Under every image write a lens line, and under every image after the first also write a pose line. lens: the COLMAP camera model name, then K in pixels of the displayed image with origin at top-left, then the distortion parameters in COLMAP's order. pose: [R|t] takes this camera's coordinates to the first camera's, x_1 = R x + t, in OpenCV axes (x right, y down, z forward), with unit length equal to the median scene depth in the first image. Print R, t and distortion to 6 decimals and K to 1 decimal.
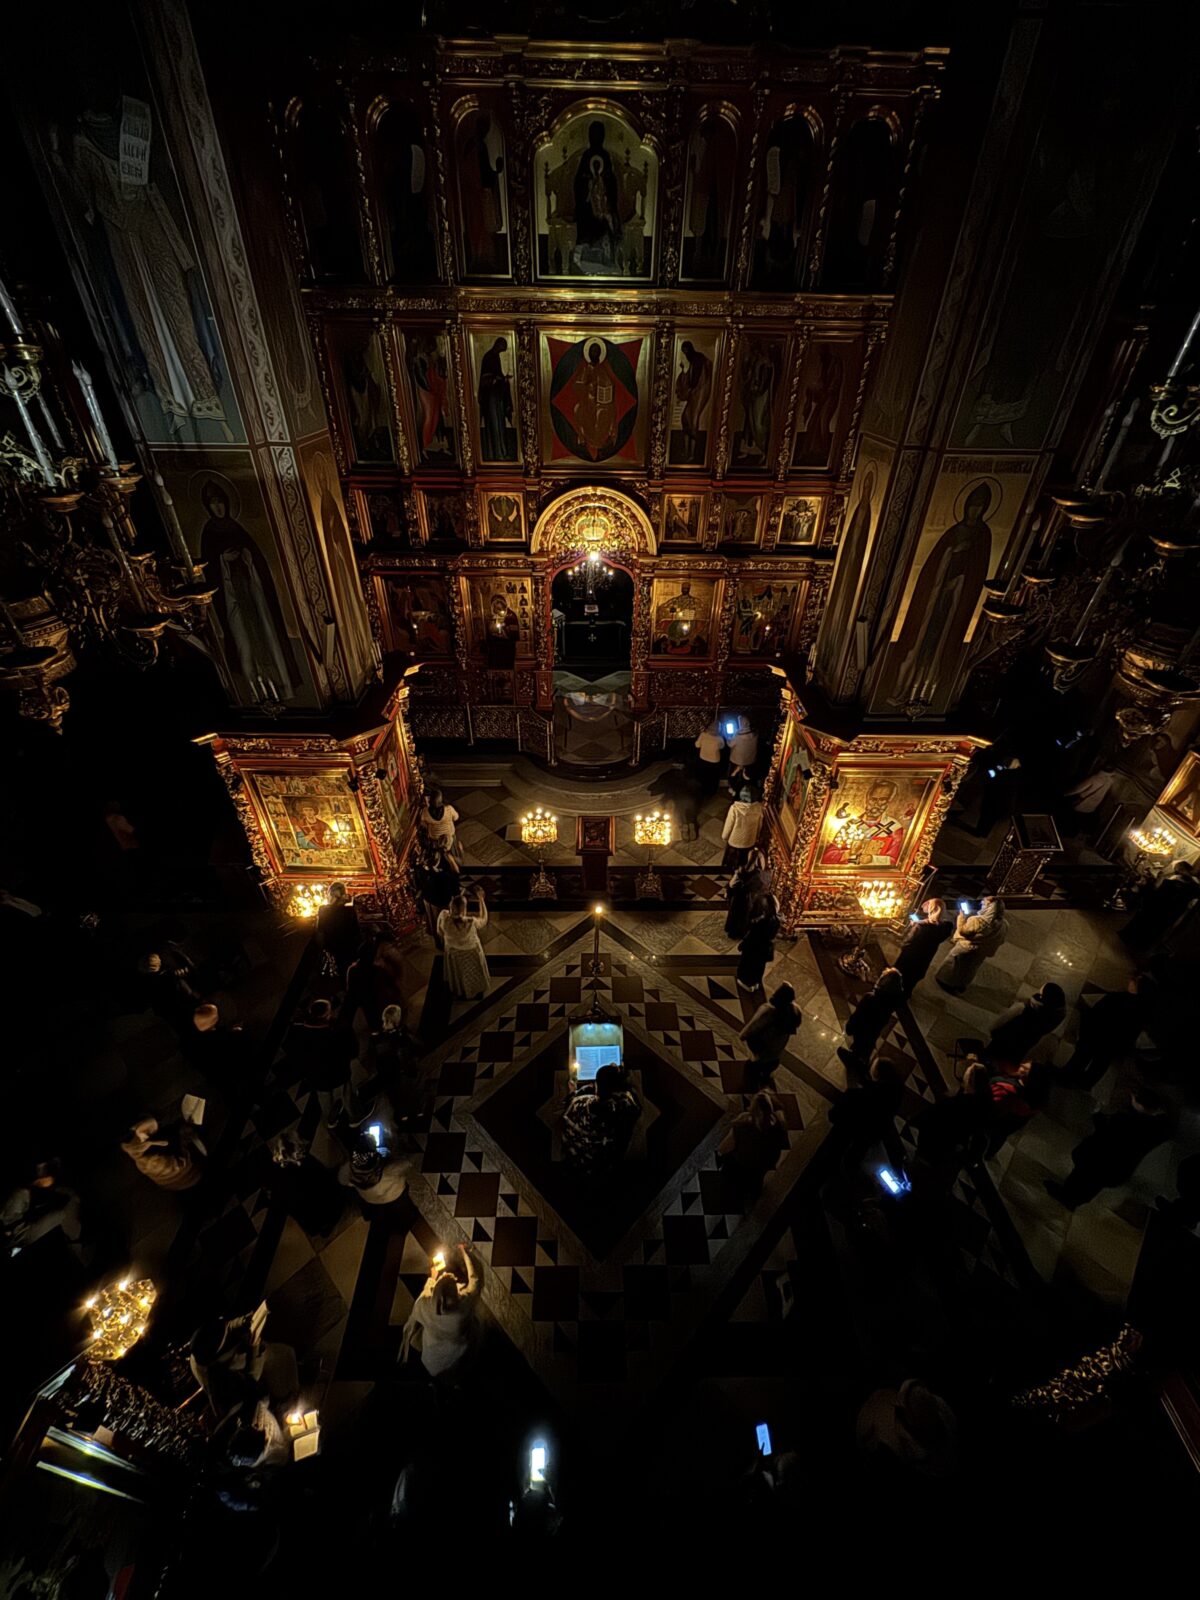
lens RADIAL K [[642.7, 0, 600.1], [0, 642.7, 798.4], [0, 0, 1]] dist [-0.000210, 0.000799]
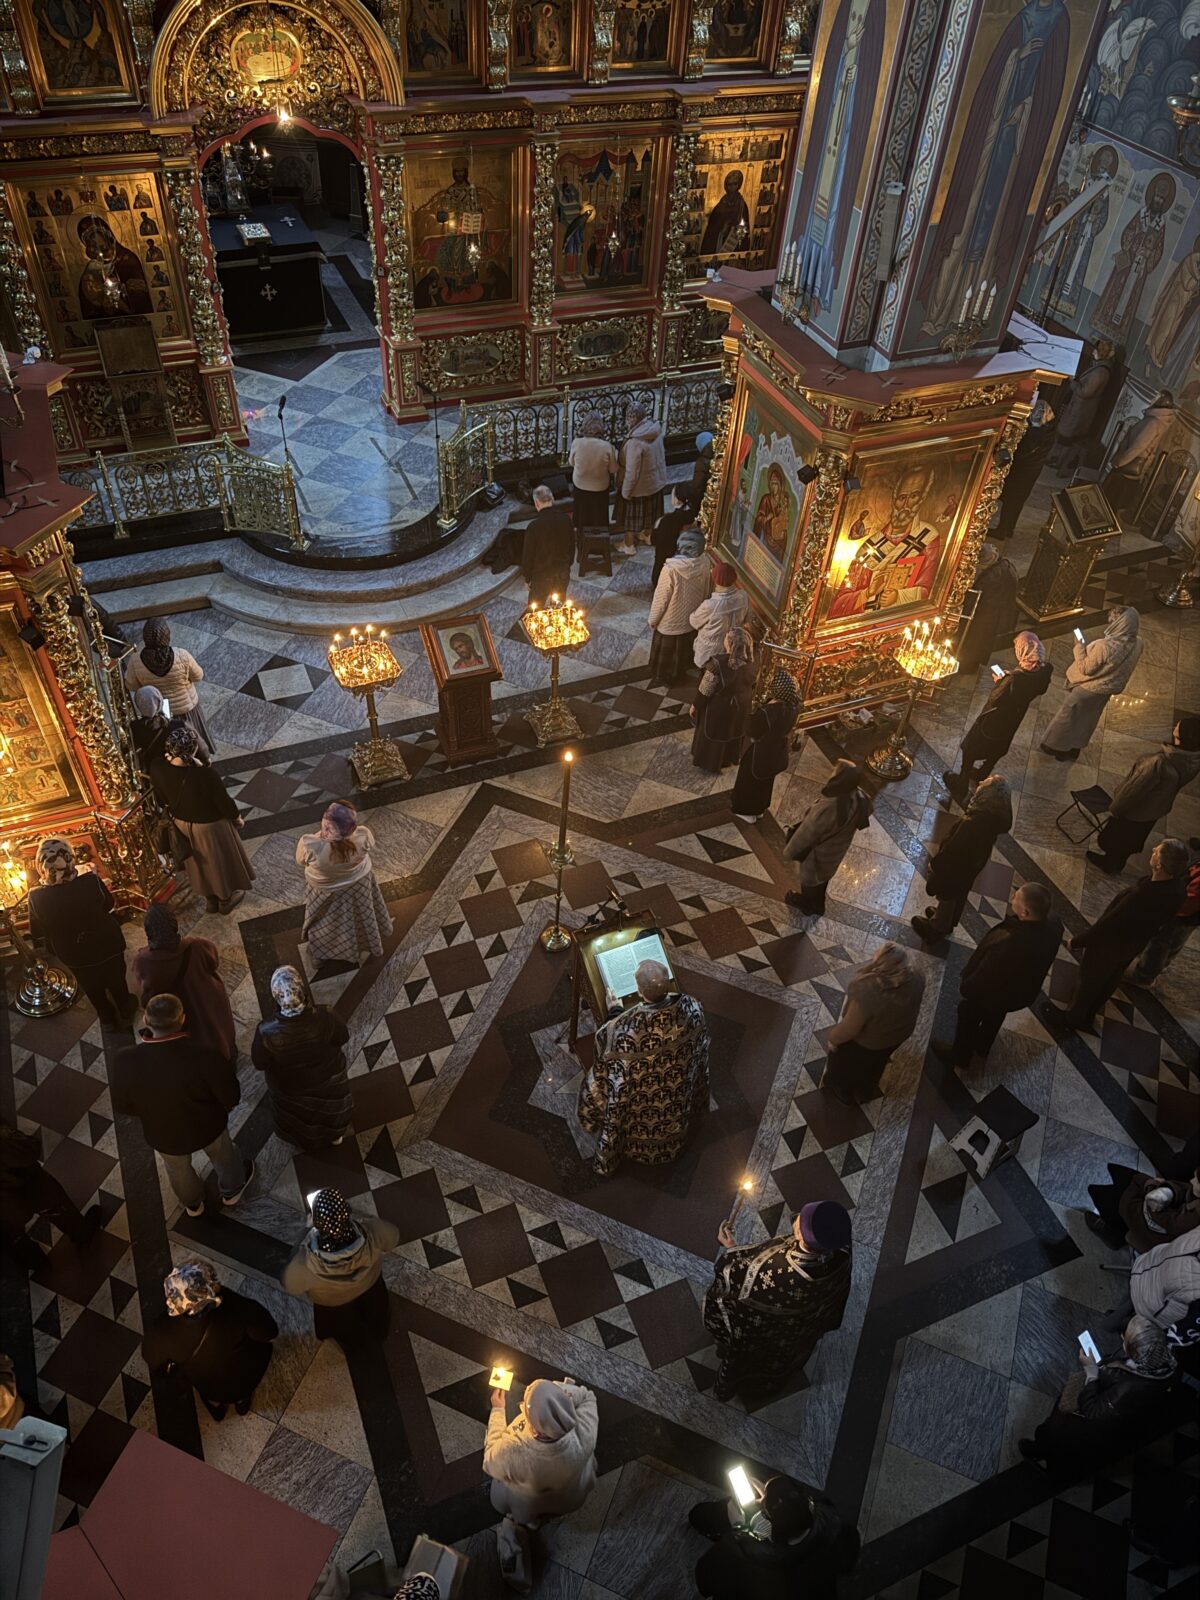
lens RADIAL K [[1147.9, 0, 599.5], [0, 1147.9, 791.5], [0, 0, 1]] dist [0.048233, -0.035581]
pose [[0.928603, -0.238280, 0.284461, -0.243487], [0.186166, 0.962290, 0.198341, -0.001381], [-0.320995, -0.131224, 0.937946, -0.010567]]
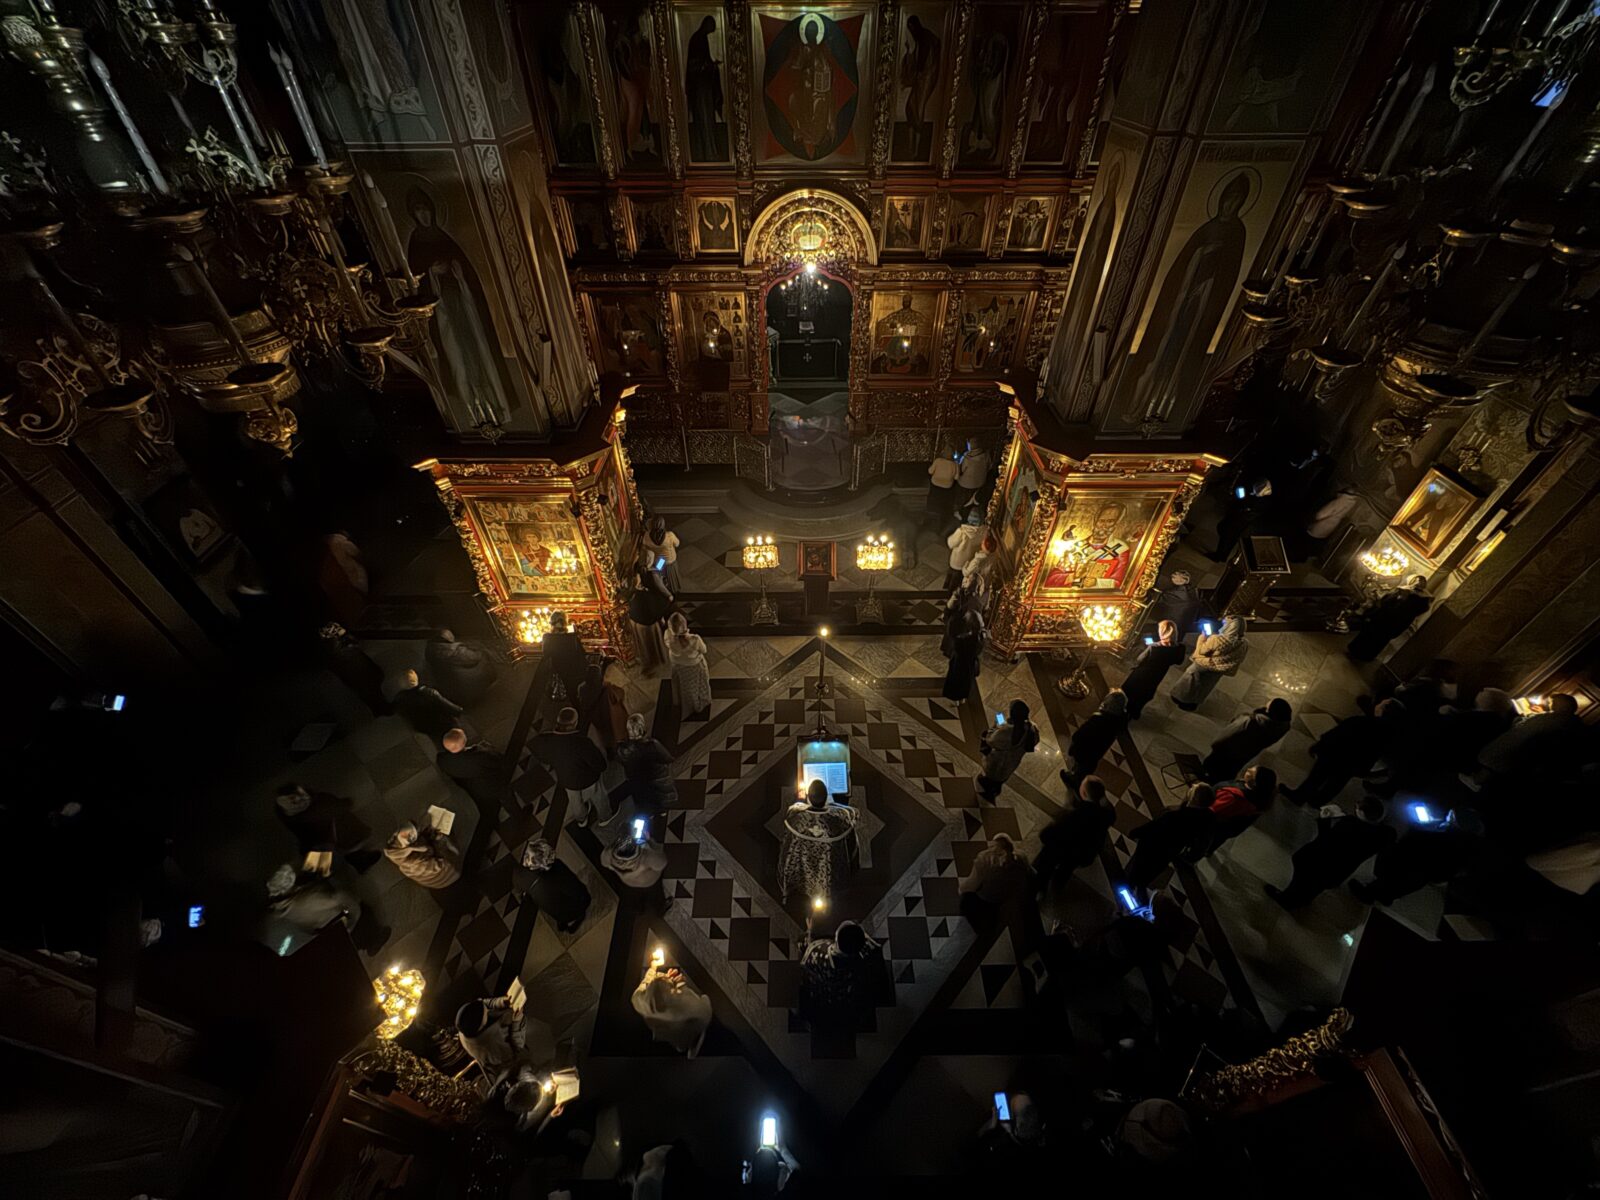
lens RADIAL K [[642.7, 0, 798.8], [0, 642.7, 600.8], [0, 0, 1]] dist [-0.000210, 0.000799]
pose [[0.999839, -0.006338, -0.016760, -0.021672], [0.008190, 0.993573, 0.112893, 0.007651], [0.015937, -0.113012, 0.993466, 0.001971]]
